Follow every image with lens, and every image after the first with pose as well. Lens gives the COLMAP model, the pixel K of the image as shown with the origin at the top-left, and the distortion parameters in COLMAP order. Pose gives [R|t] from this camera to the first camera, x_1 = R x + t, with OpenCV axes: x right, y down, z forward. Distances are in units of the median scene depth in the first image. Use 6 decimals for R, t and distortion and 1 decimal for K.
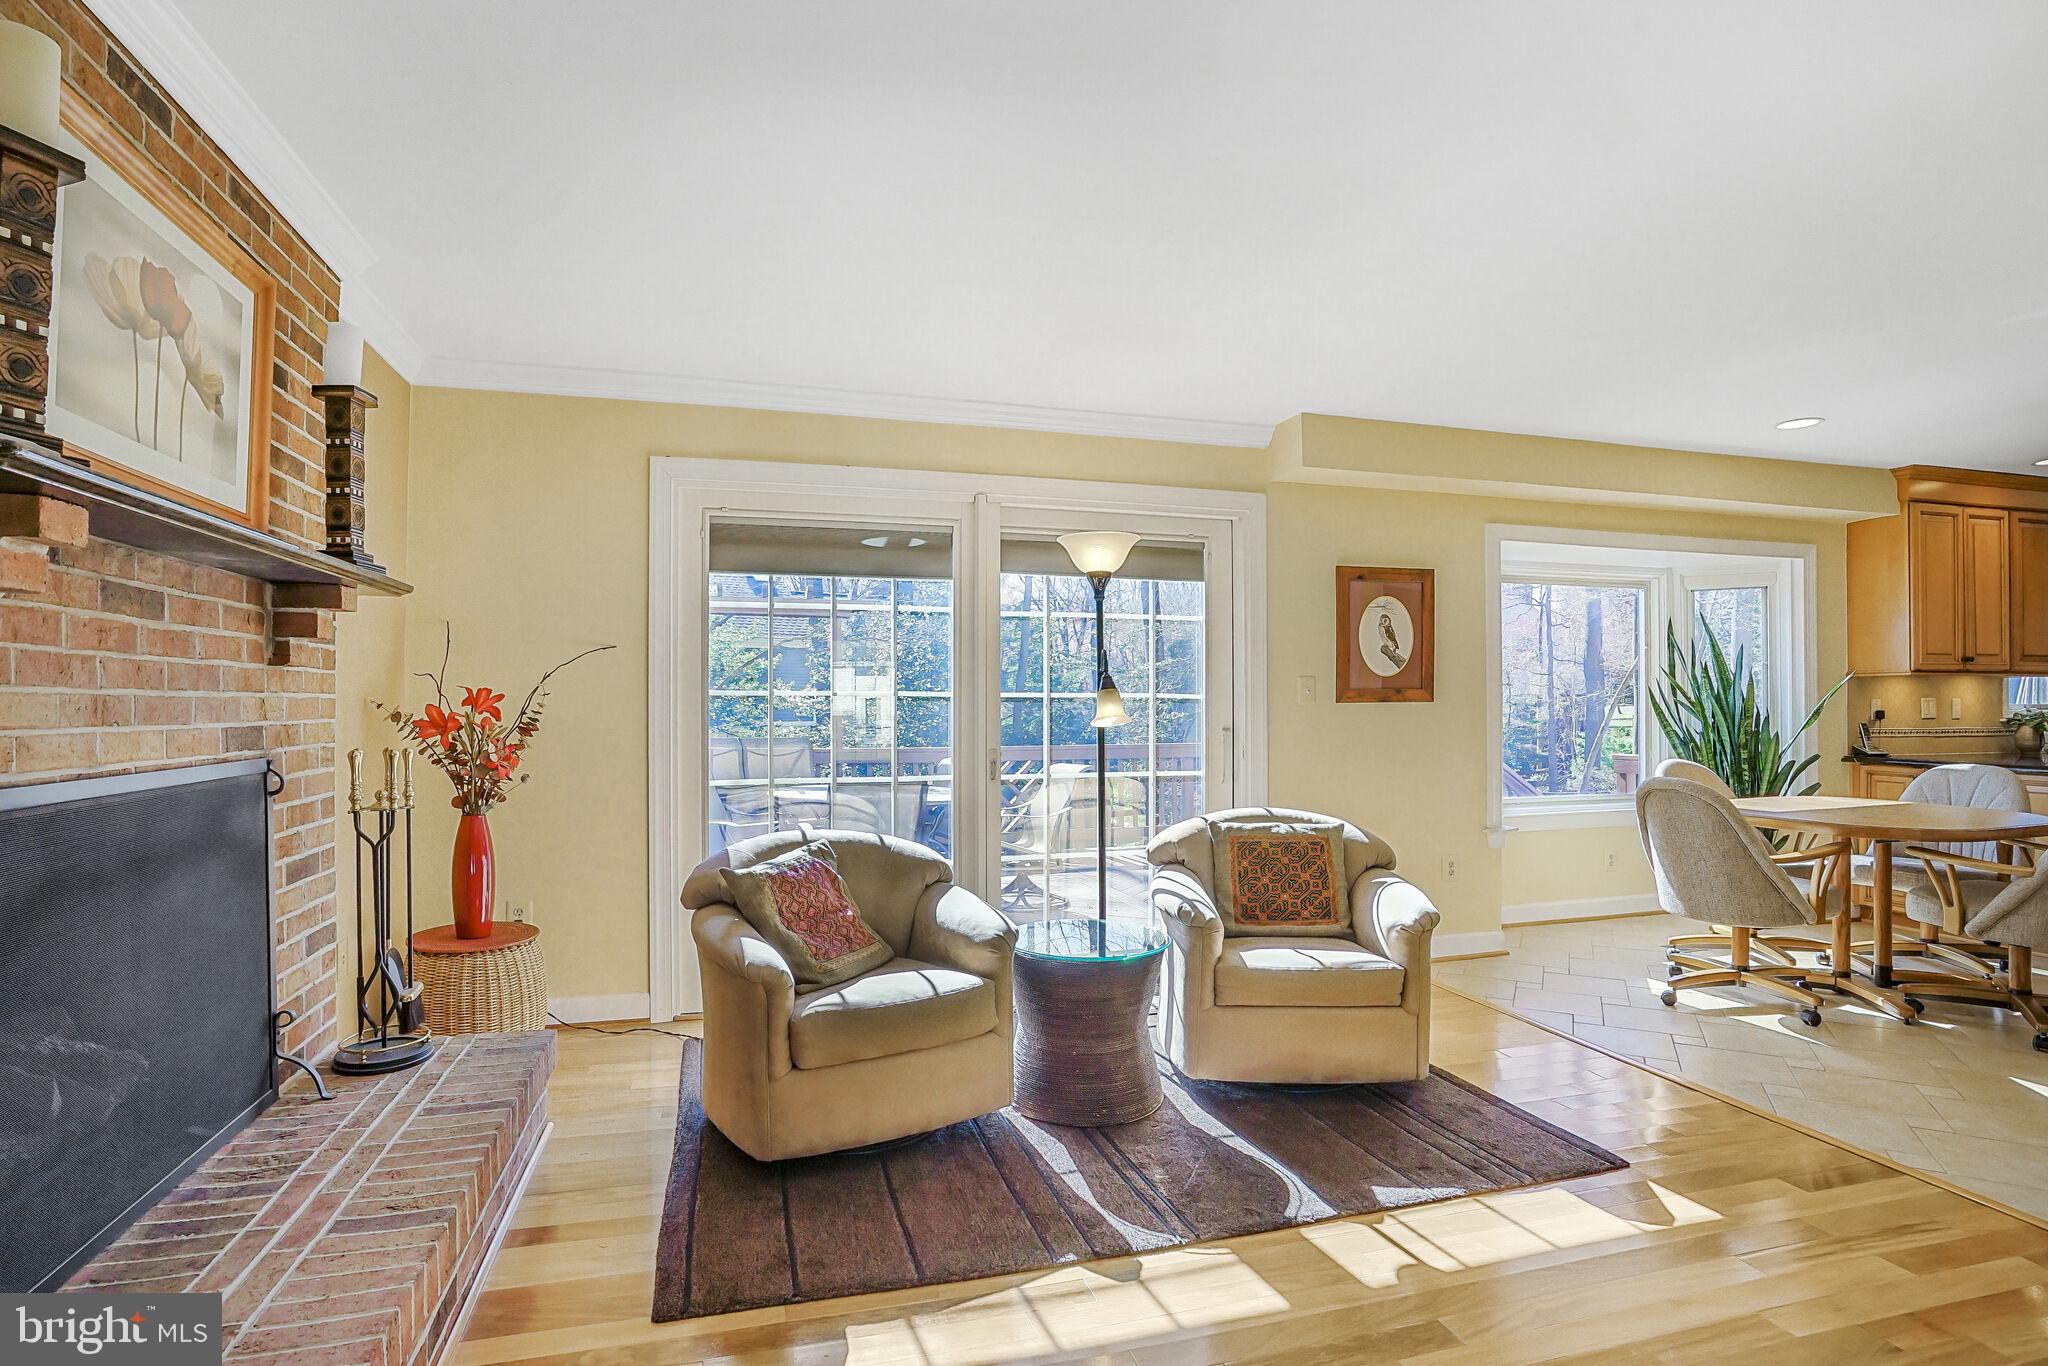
lens RADIAL K [[962.4, 0, 1009.3], [0, 962.4, 705.9], [0, 0, 1]] dist [-0.082256, 0.041318]
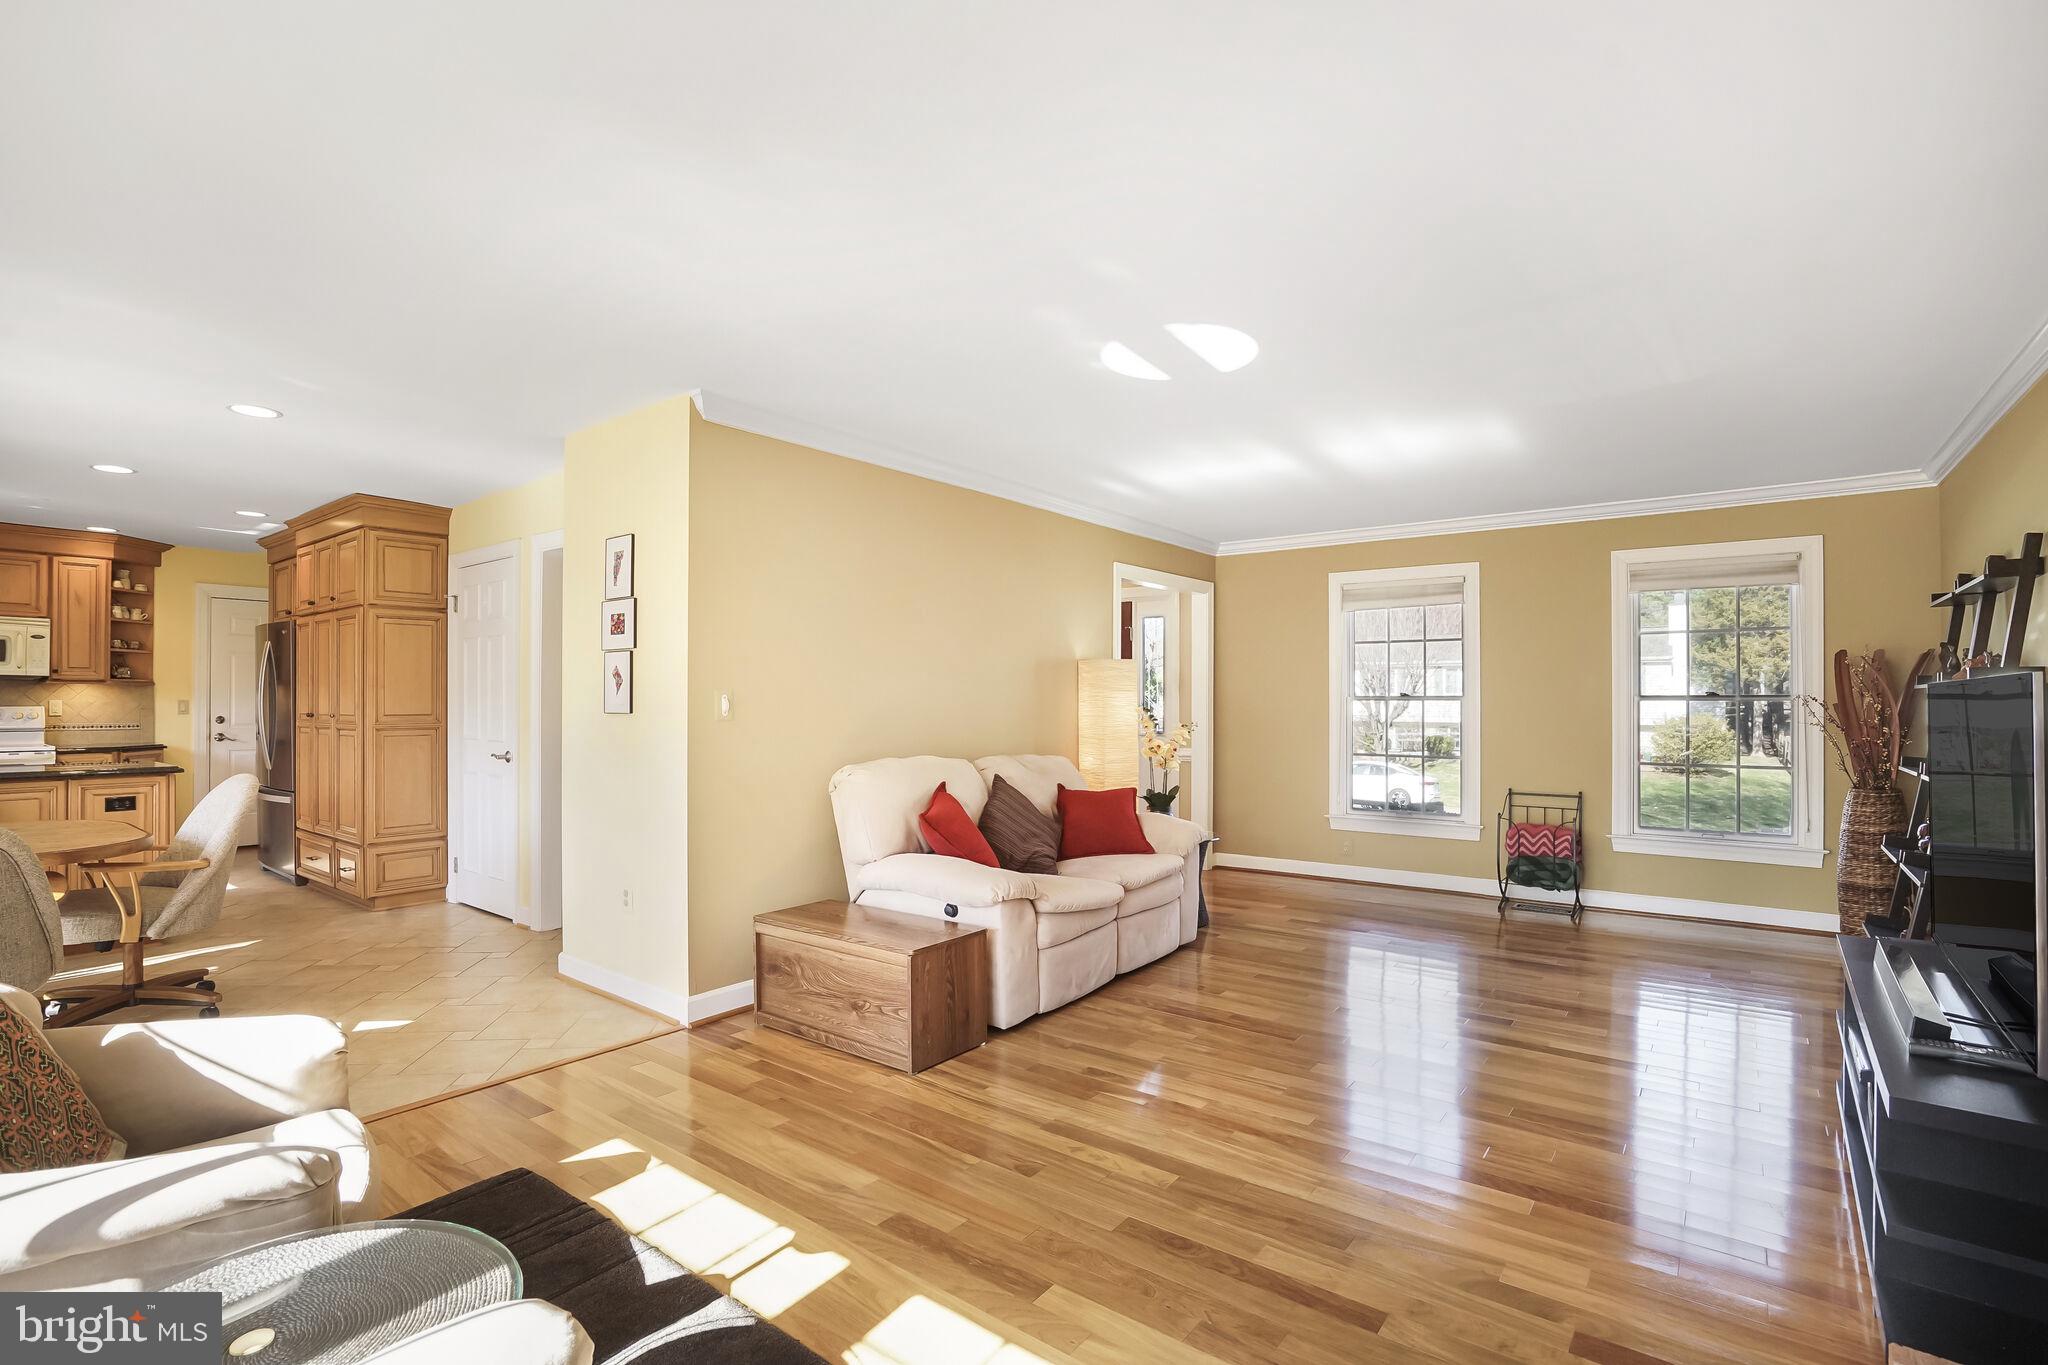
lens RADIAL K [[962.4, 0, 1009.3], [0, 962.4, 705.4], [0, 0, 1]] dist [-0.082256, 0.041318]
pose [[-0.595126, -0.003638, 0.803624, -0.362247], [-0.000068, 0.999990, 0.004476, -0.013337], [-0.803632, 0.002609, -0.595120, 0.922492]]
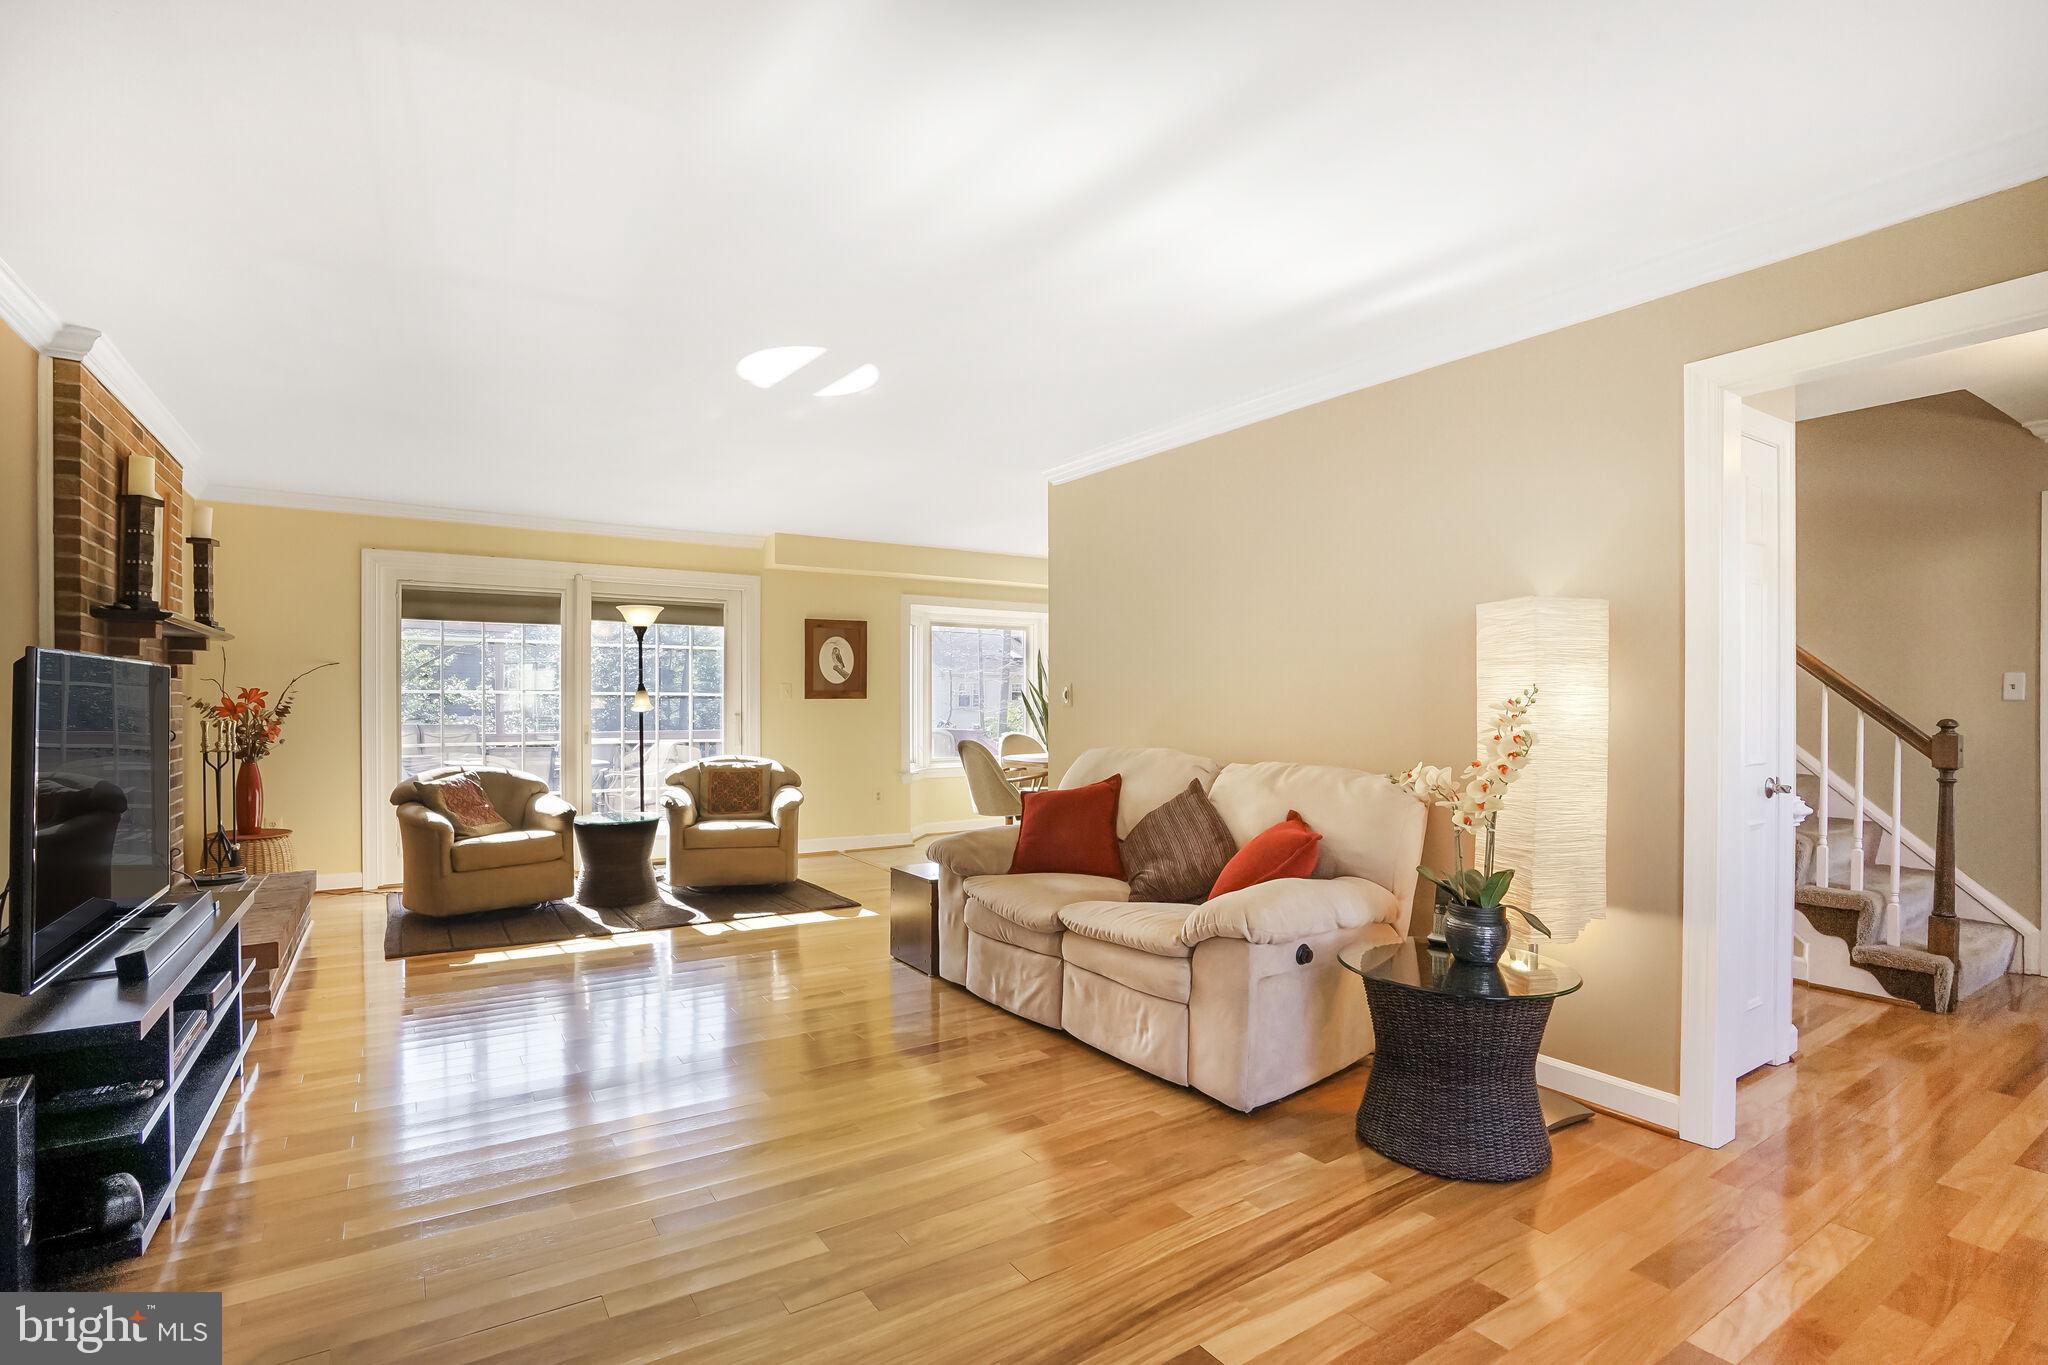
lens RADIAL K [[962.4, 0, 1009.3], [0, 962.4, 705.4], [0, 0, 1]] dist [-0.082256, 0.041318]
pose [[0.956367, 0.001000, 0.292168, 0.257103], [-0.001284, 0.999999, 0.000779, 0.009102], [-0.292167, -0.001120, 0.956367, -1.008174]]
